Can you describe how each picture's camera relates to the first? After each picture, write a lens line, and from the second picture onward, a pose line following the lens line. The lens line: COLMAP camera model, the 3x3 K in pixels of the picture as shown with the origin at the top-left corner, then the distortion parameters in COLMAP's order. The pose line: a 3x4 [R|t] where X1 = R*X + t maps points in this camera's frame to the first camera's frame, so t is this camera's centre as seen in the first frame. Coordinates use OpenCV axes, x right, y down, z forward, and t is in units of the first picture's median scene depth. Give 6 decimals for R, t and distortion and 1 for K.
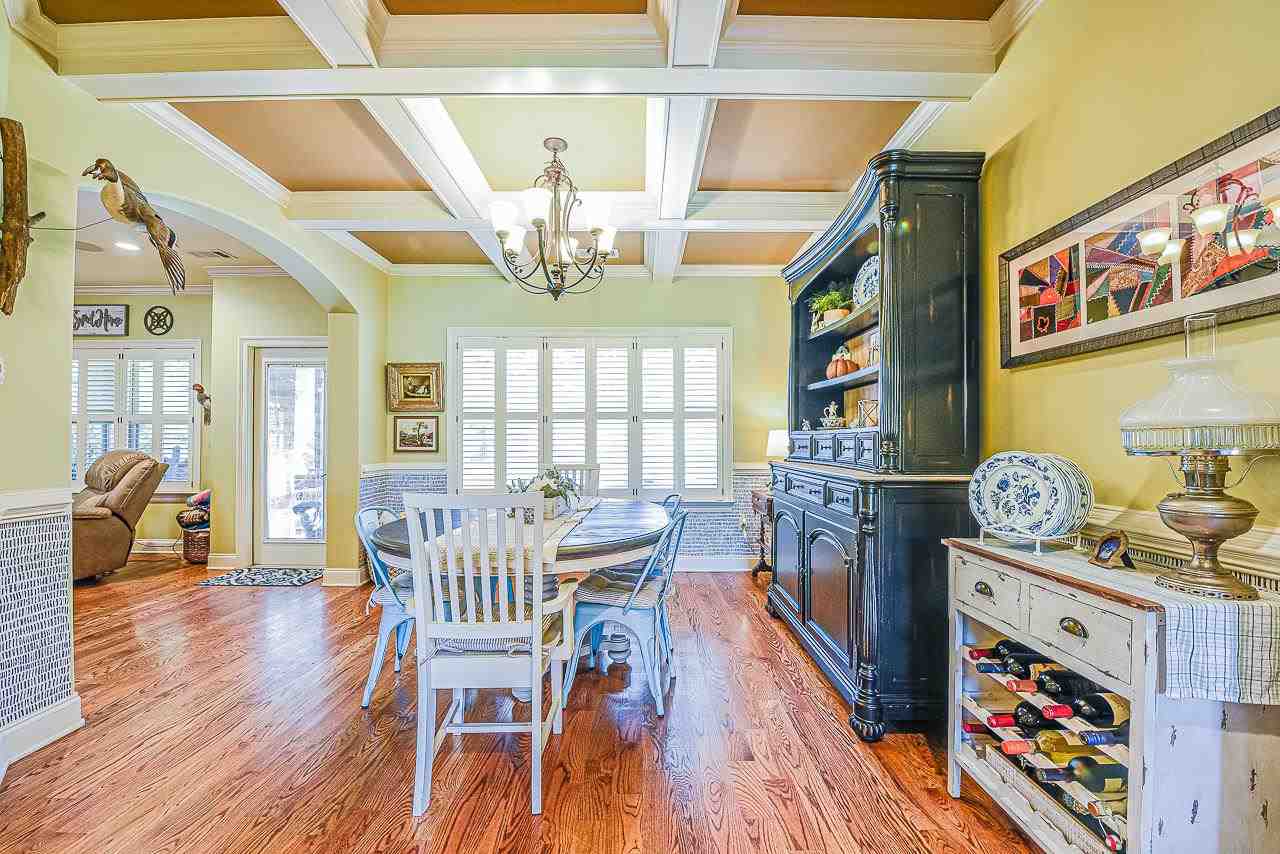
lens RADIAL K [[512.6, 0, 643.5], [0, 512.6, 432.5], [0, 0, 1]] dist [-0.017348, -0.000951]
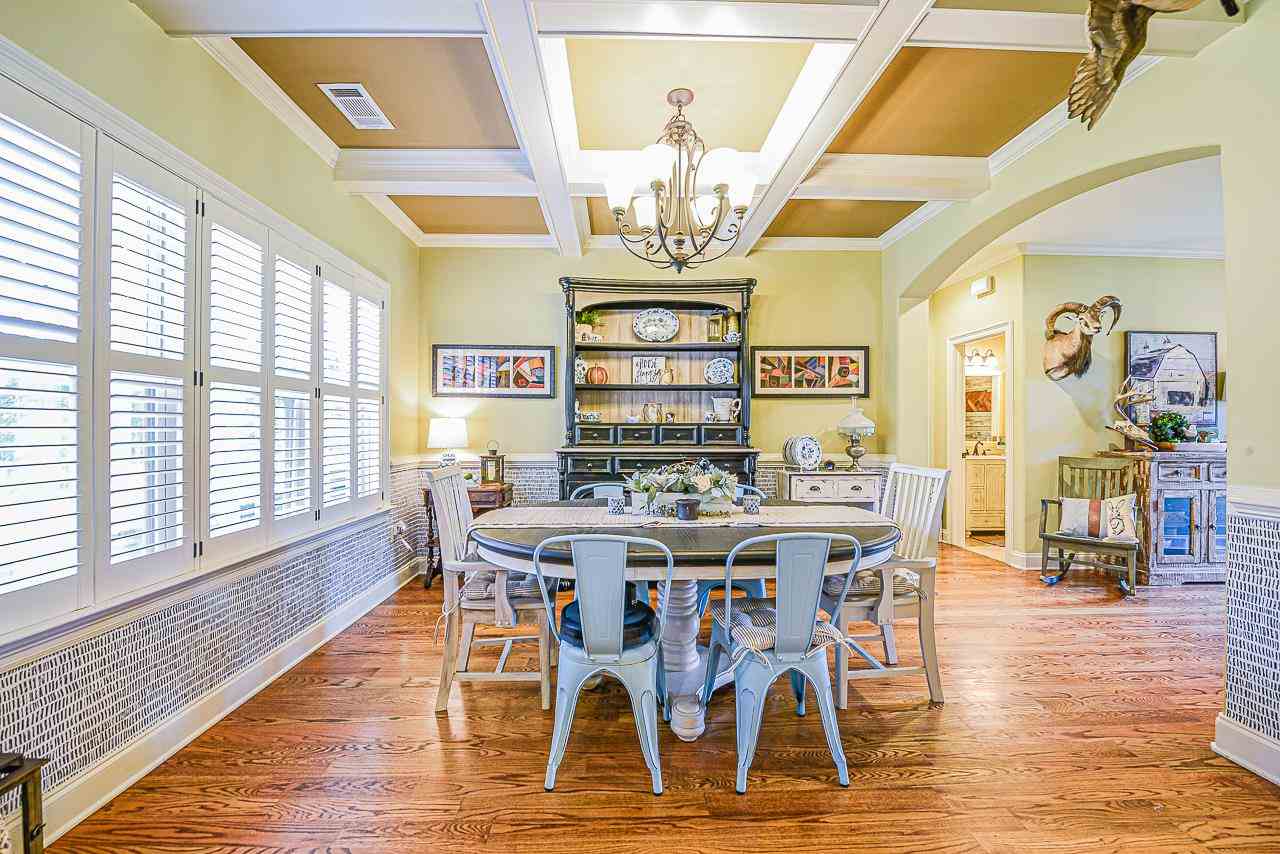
lens RADIAL K [[512.6, 0, 636.5], [0, 512.6, 430.2], [0, 0, 1]] dist [-0.017348, -0.000951]
pose [[-0.021666, 0.002021, 0.999763, -0.581437], [-0.016016, 0.999869, -0.002369, 0.010473], [-0.999637, -0.016064, -0.021631, 0.599654]]
